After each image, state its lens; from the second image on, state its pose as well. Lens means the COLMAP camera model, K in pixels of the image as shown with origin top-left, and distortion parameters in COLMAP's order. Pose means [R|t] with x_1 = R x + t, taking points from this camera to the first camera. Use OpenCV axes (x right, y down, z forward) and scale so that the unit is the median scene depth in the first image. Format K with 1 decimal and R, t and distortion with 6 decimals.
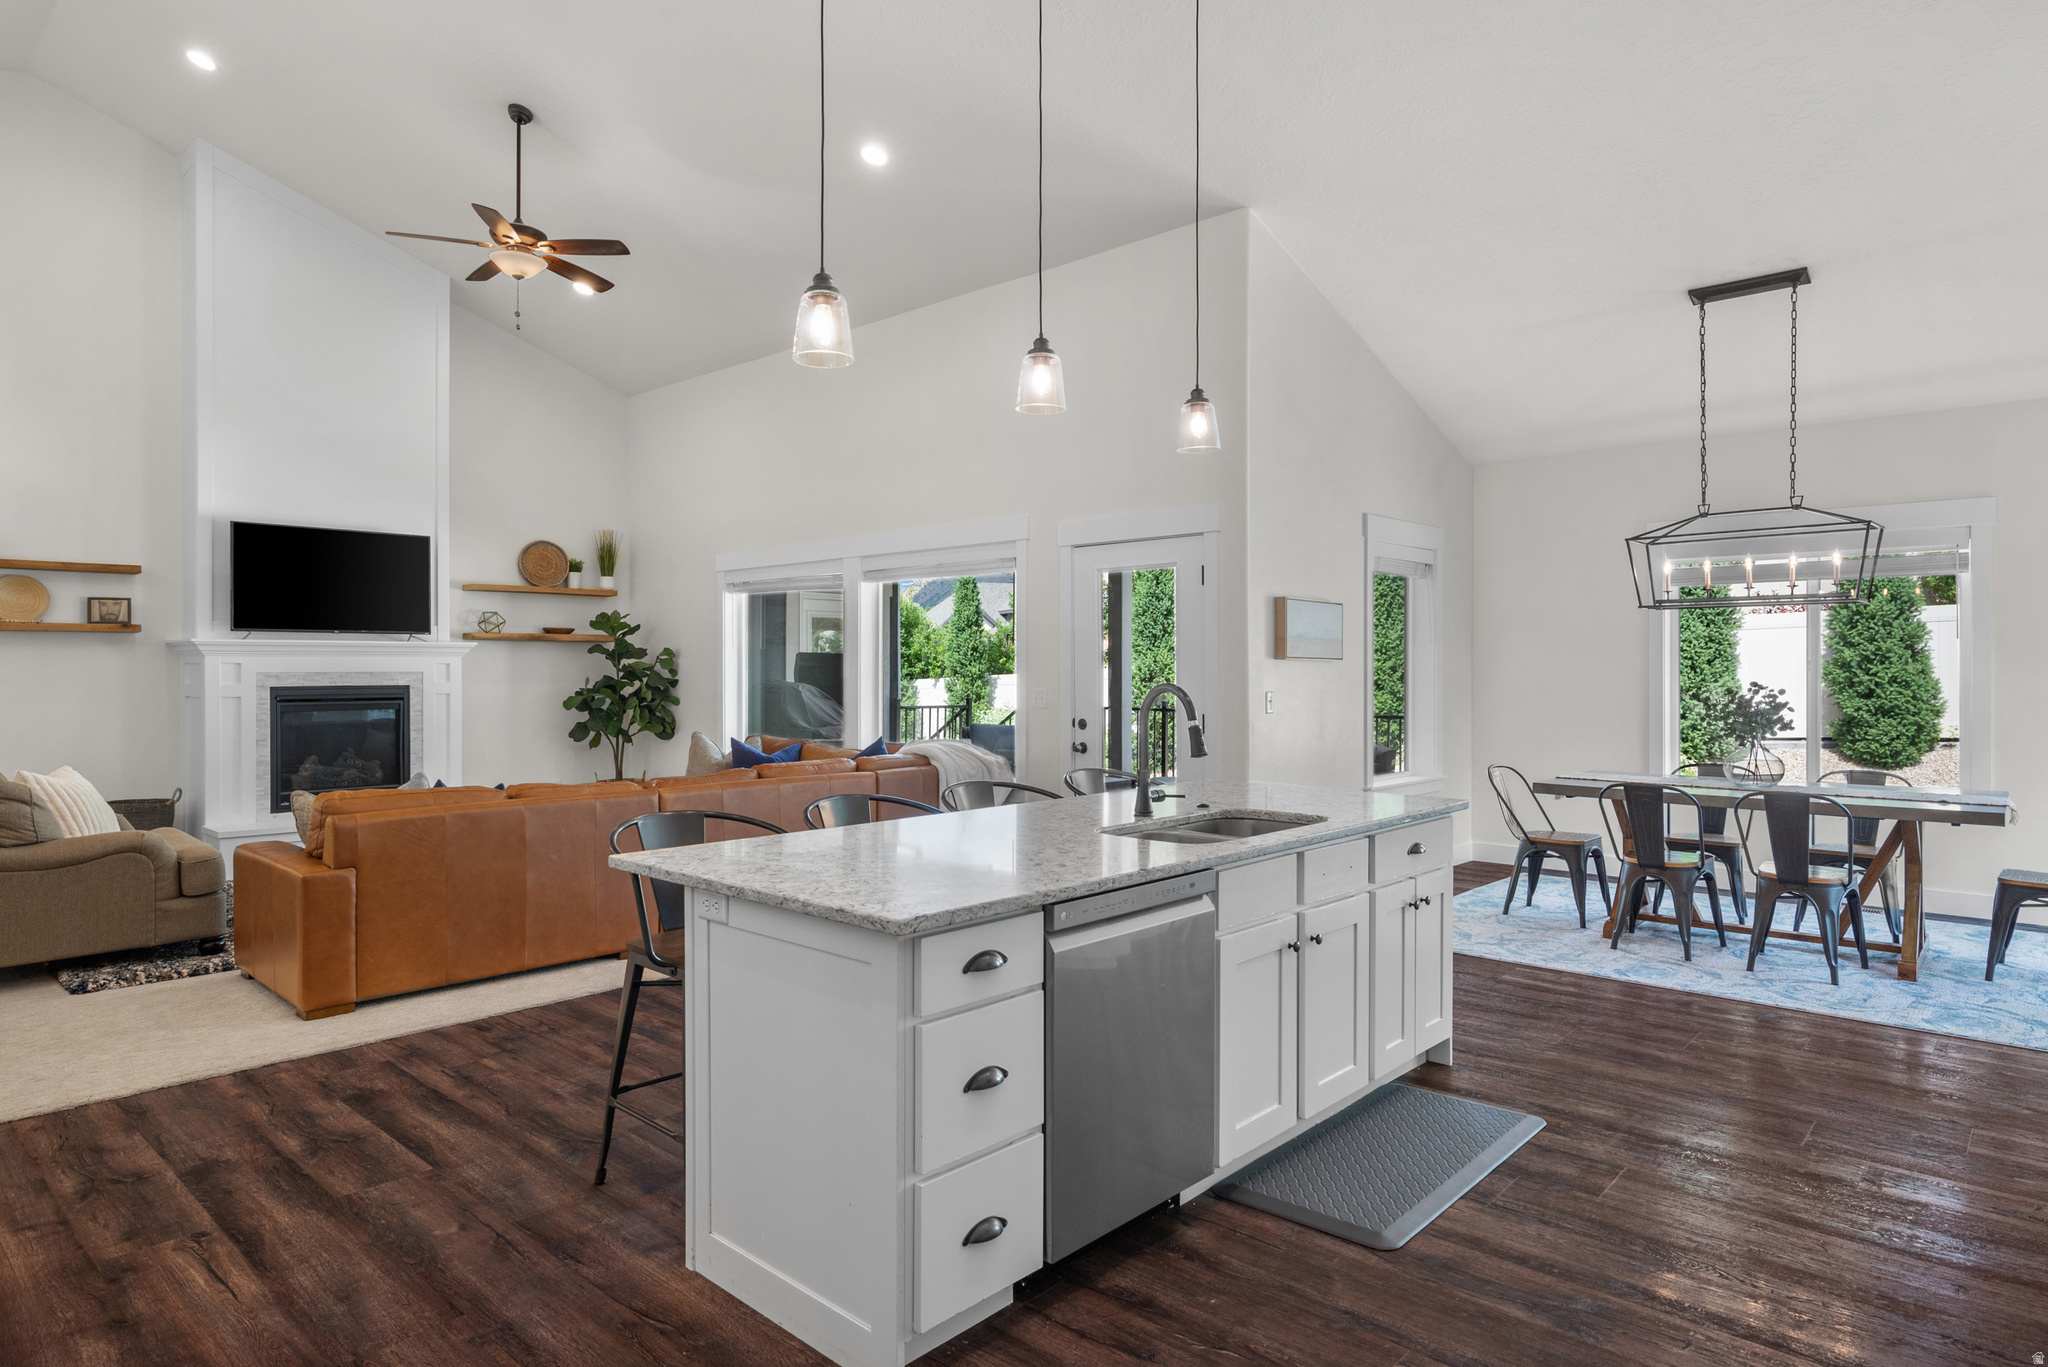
lens RADIAL K [[1164.8, 0, 1038.1], [0, 1164.8, 669.2], [0, 0, 1]] dist [0.001468, -0.001513]
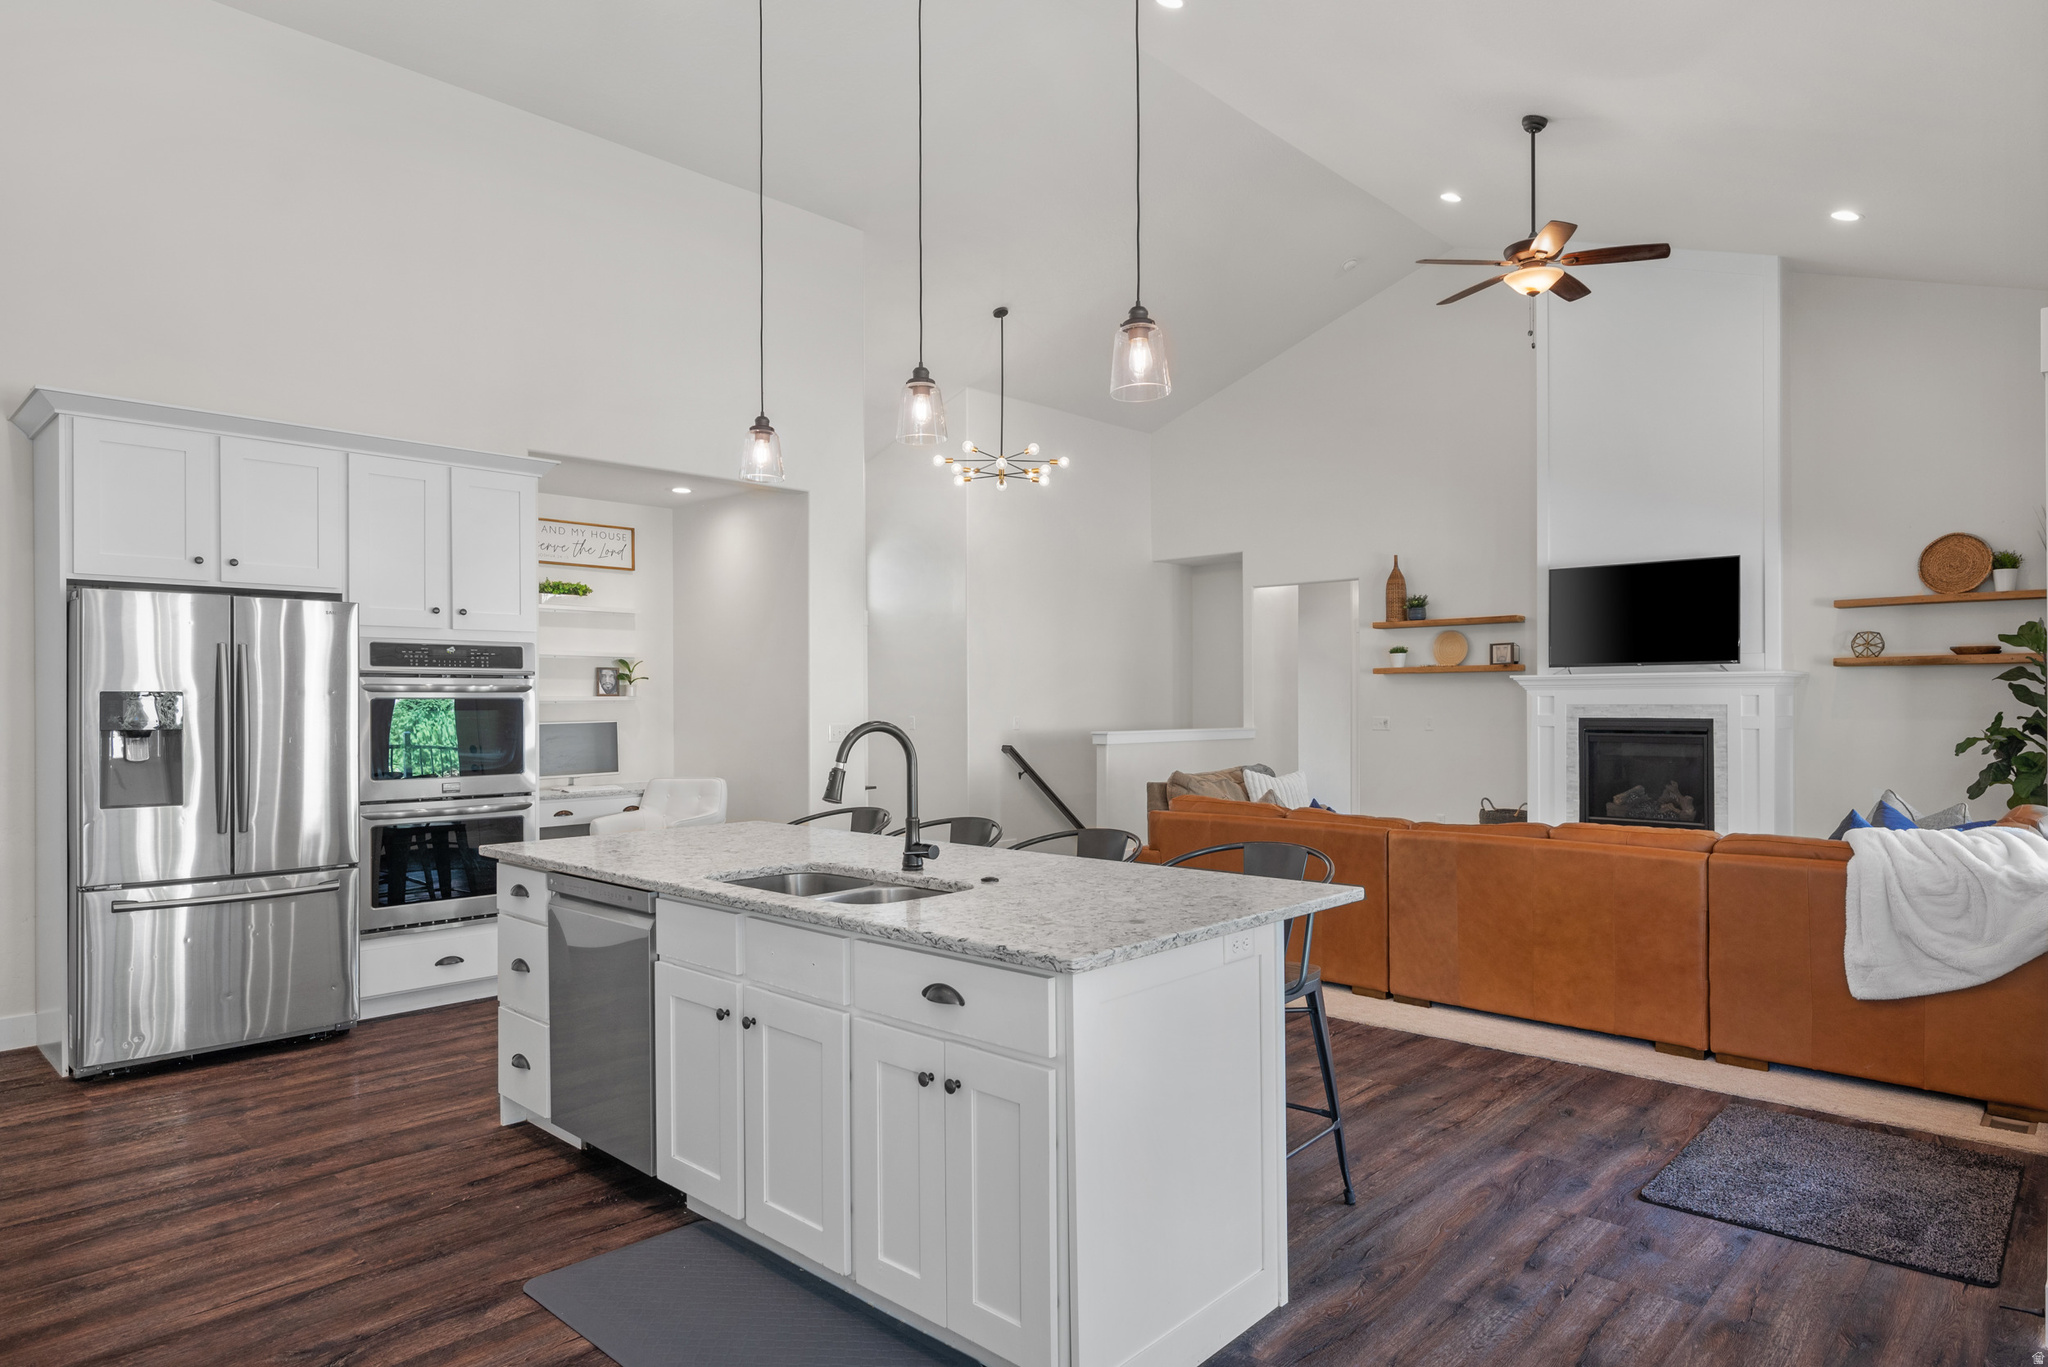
lens RADIAL K [[1218.5, 0, 1034.1], [0, 1218.5, 684.2], [0, 0, 1]] dist [-0.004652, 0.000081]
pose [[-0.023972, -0.014091, -0.999613, 1.025155], [0.002296, 0.999897, -0.014150, -0.003499], [0.999710, -0.002635, -0.023937, 1.115940]]
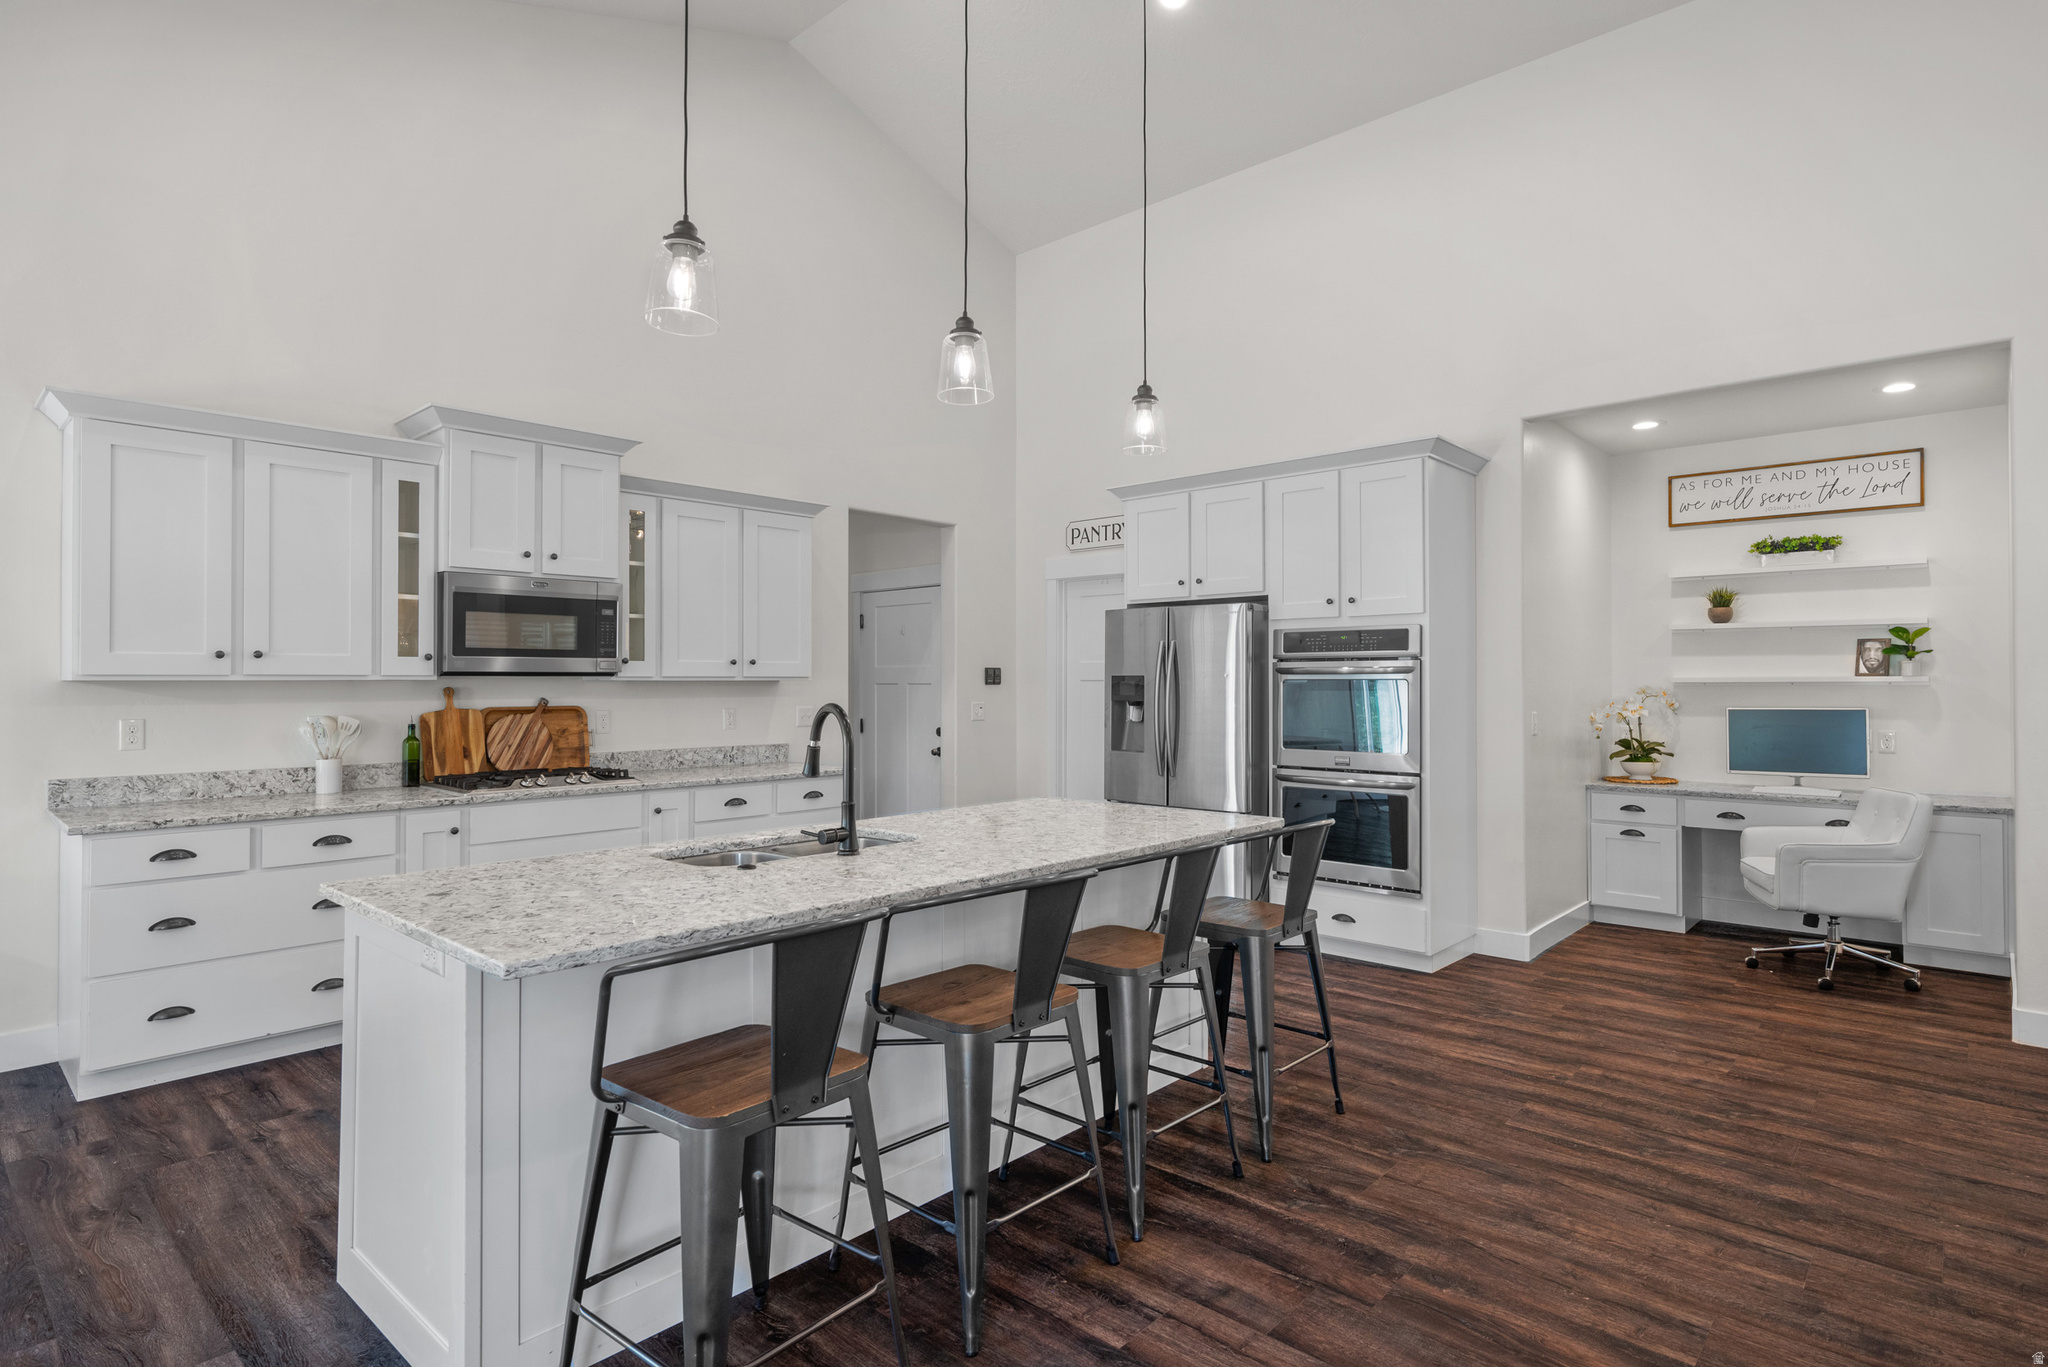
lens RADIAL K [[1045.6, 0, 1023.4], [0, 1045.6, 670.5], [0, 0, 1]] dist [0.001903, -0.000002]
pose [[-0.999993, -0.000675, 0.003676, -0.042033], [-0.000712, 0.999949, -0.010074, -0.007005], [-0.003669, -0.010077, -0.999942, 1.789603]]
